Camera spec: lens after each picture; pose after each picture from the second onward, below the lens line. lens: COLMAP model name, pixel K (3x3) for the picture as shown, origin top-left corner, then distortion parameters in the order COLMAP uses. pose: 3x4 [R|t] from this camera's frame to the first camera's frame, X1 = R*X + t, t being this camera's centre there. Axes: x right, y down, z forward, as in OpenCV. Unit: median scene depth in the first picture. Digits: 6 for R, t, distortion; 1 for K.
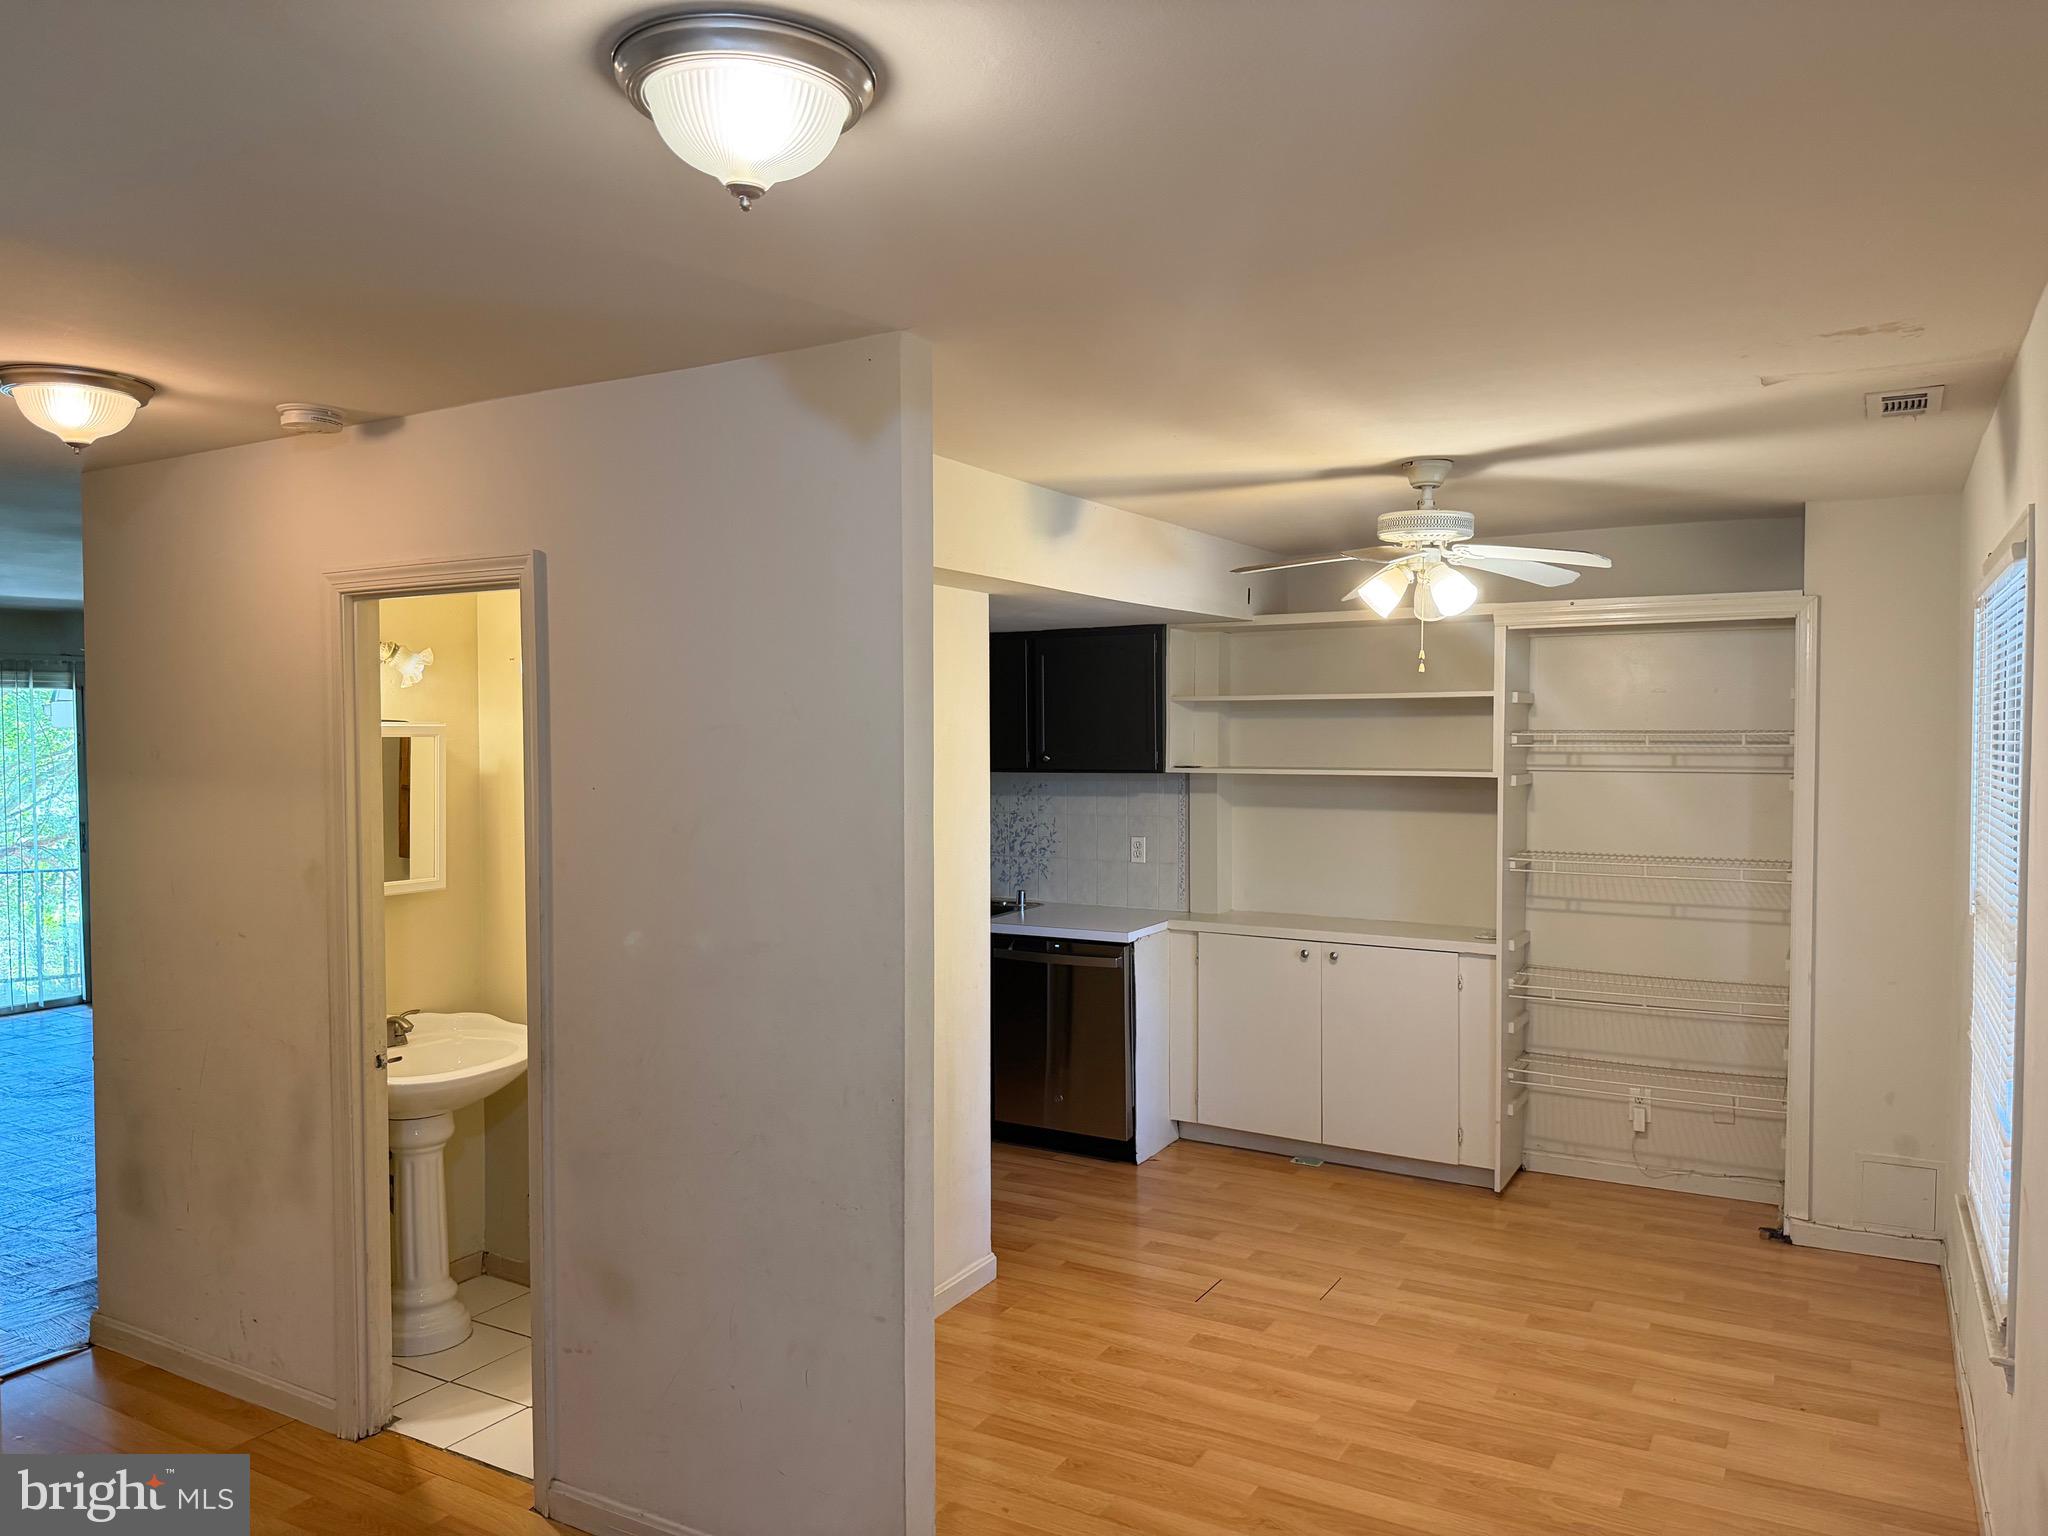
lens RADIAL K [[1434.9, 0, 1026.1], [0, 1434.9, 757.0], [0, 0, 1]] dist [0.041654, -0.058500]
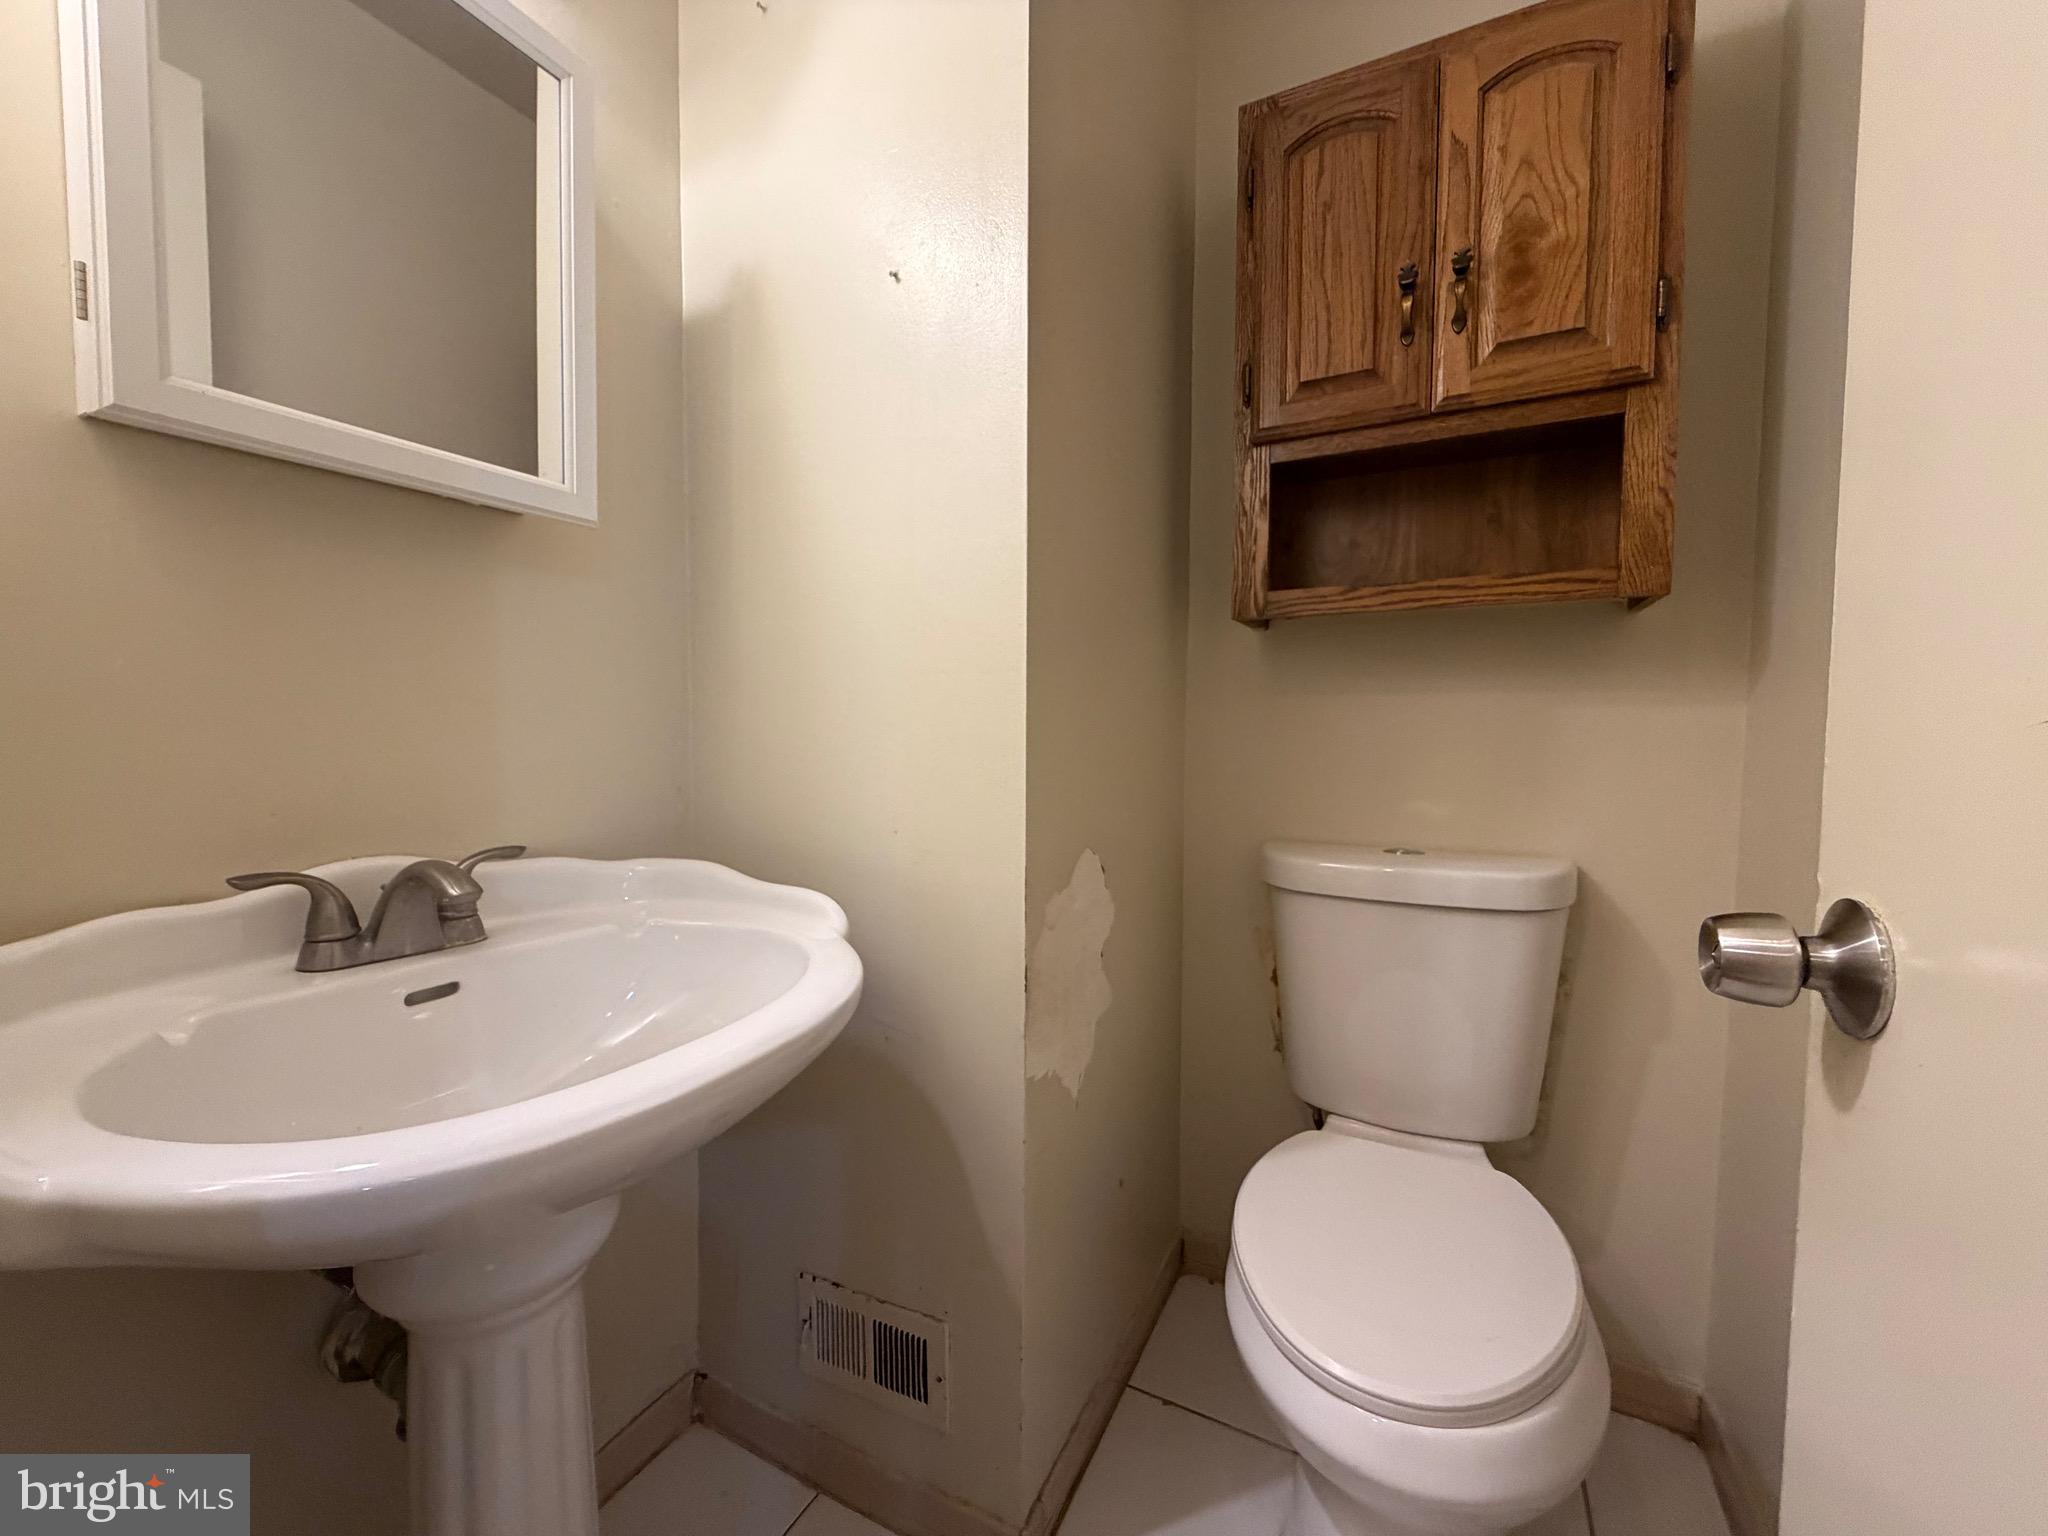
lens RADIAL K [[816.8, 0, 1028.9], [0, 816.8, 754.7], [0, 0, 1]] dist [-0.002148, 0.001172]
pose [[0.998430, 0.011520, 0.054813, -0.307351], [-0.013379, 0.999343, 0.033674, 0.144498], [-0.054389, -0.034354, 0.997929, 0.795717]]
